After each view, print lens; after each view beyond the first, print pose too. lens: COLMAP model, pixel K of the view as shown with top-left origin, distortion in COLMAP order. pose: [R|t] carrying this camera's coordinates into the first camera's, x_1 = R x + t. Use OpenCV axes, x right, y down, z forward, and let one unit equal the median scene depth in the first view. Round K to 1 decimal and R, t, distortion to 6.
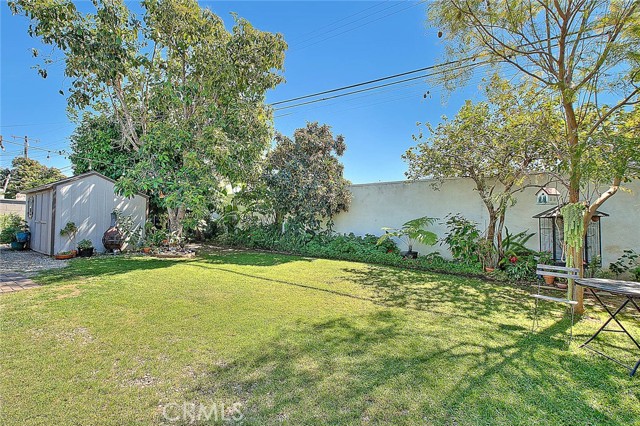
lens RADIAL K [[275.2, 0, 322.2], [0, 275.2, 215.8], [0, 0, 1]] dist [0.000221, -0.000216]
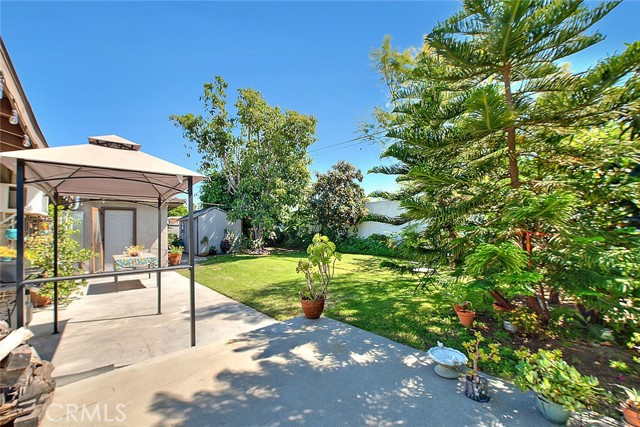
lens RADIAL K [[258.7, 0, 322.0], [0, 258.7, 212.6], [0, 0, 1]] dist [-0.001504, -0.001401]
pose [[0.970434, -0.059188, -0.233996, 0.208923], [0.050934, 0.997853, -0.041168, -0.018903], [0.235930, 0.028032, 0.971366, -0.418636]]
